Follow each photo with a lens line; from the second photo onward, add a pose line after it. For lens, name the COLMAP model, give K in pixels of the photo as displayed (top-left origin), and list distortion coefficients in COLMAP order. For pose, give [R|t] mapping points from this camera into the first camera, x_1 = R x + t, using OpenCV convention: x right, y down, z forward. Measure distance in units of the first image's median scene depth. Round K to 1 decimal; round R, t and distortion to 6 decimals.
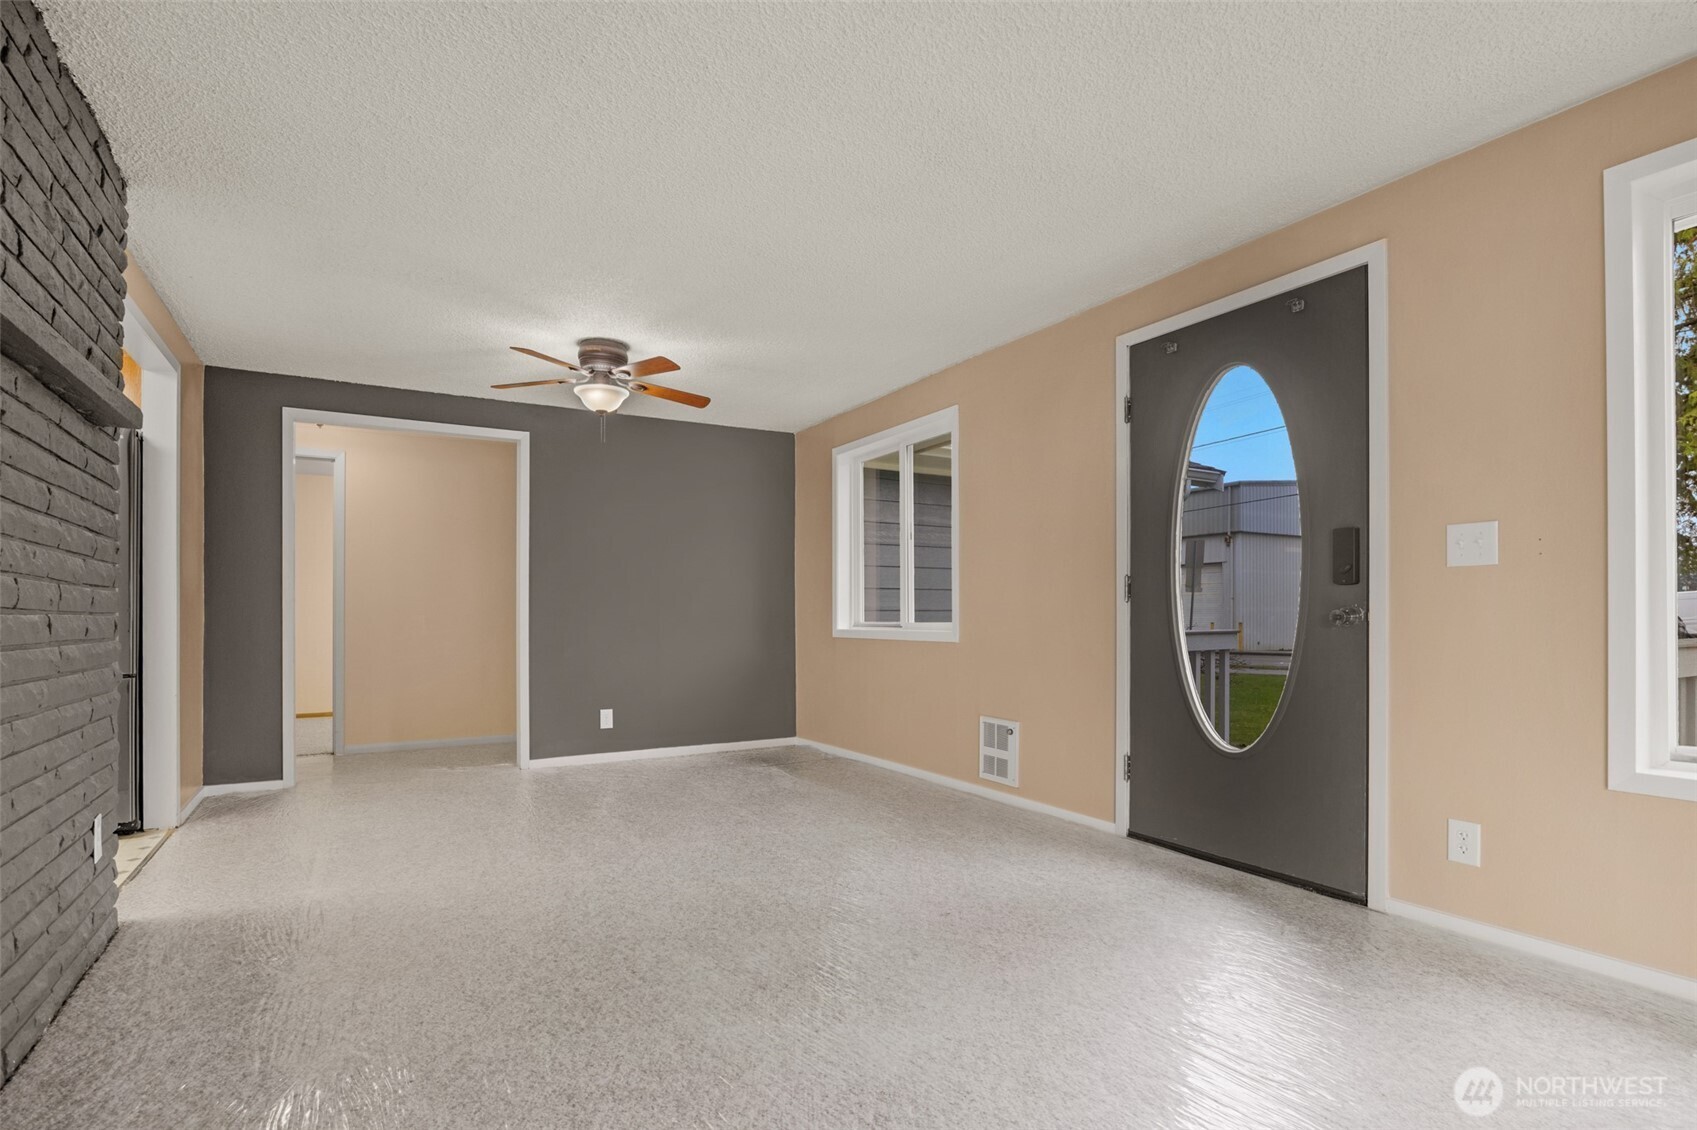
lens RADIAL K [[811.7, 0, 799.1], [0, 811.7, 607.9], [0, 0, 1]] dist [-0.003209, -0.000510]
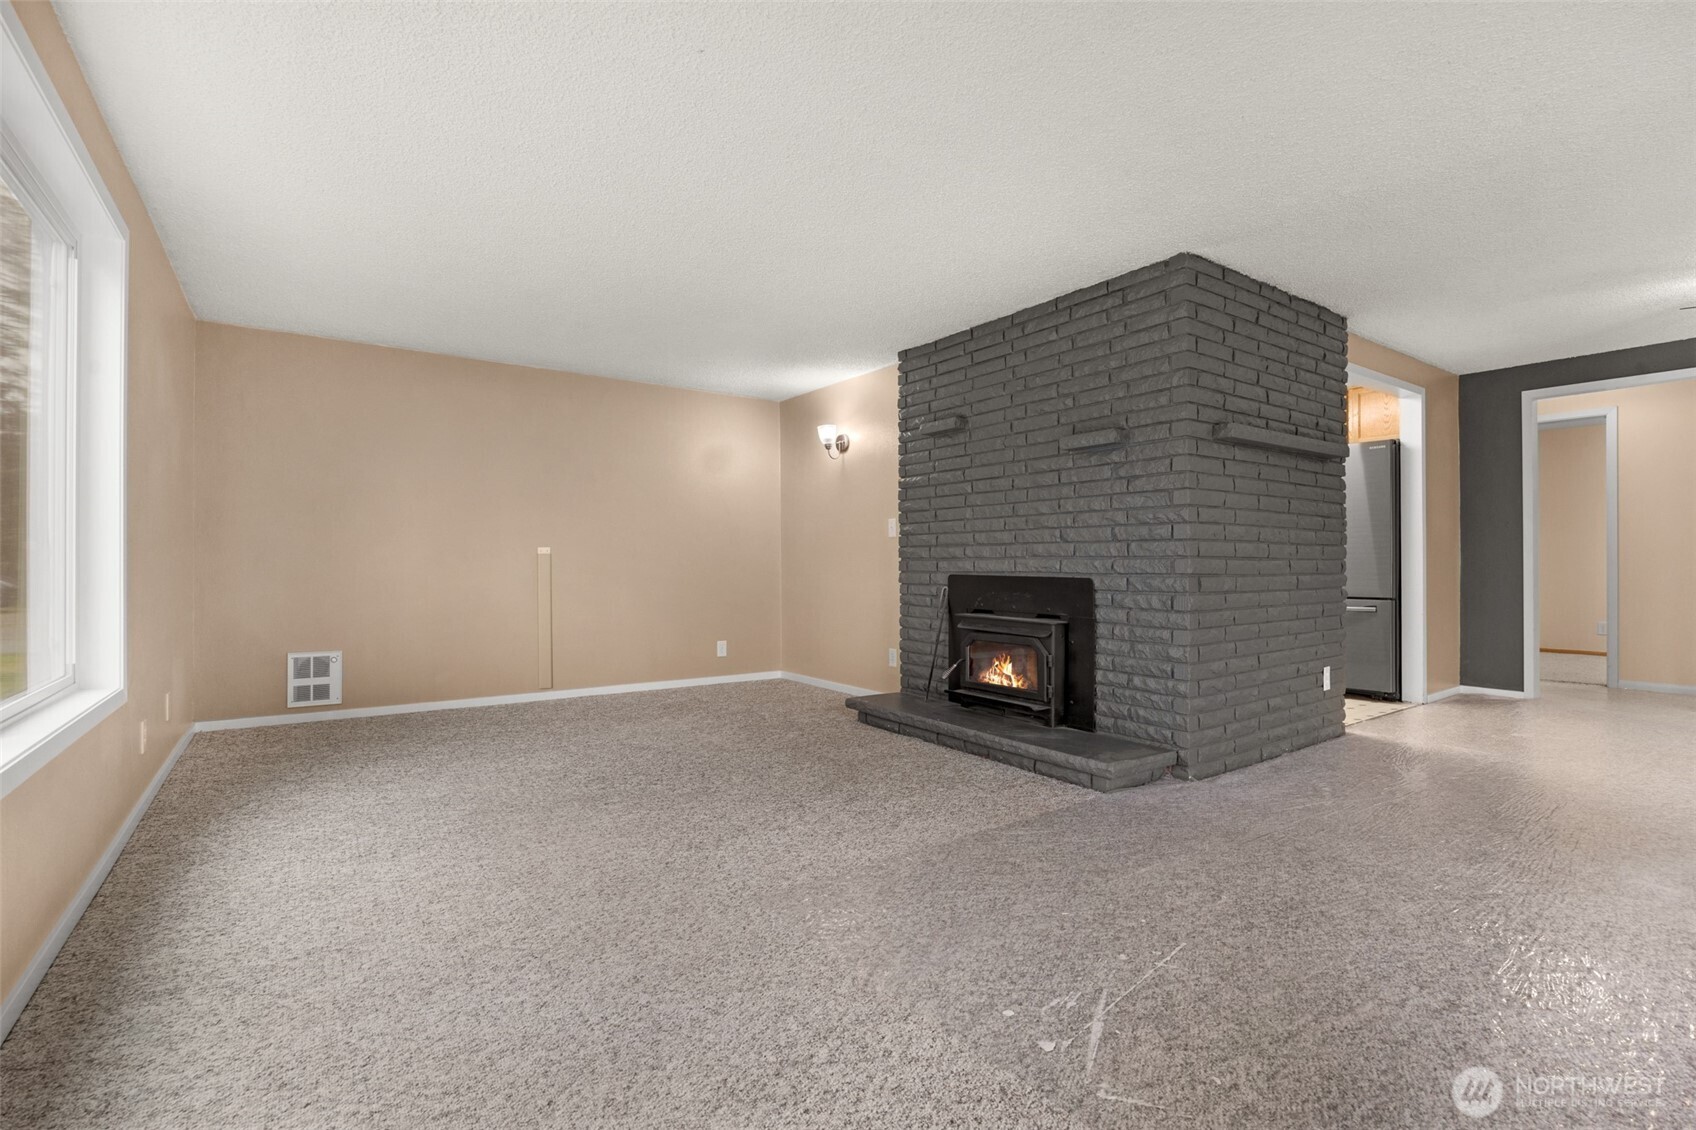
lens RADIAL K [[776.8, 0, 849.8], [0, 776.8, 557.1], [0, 0, 1]] dist [-0.001981, -0.000256]
pose [[0.125488, -0.001947, -0.992093, 0.441919], [0.011166, 0.999938, -0.000550, -0.005998], [0.992032, -0.011009, 0.125502, -0.184039]]
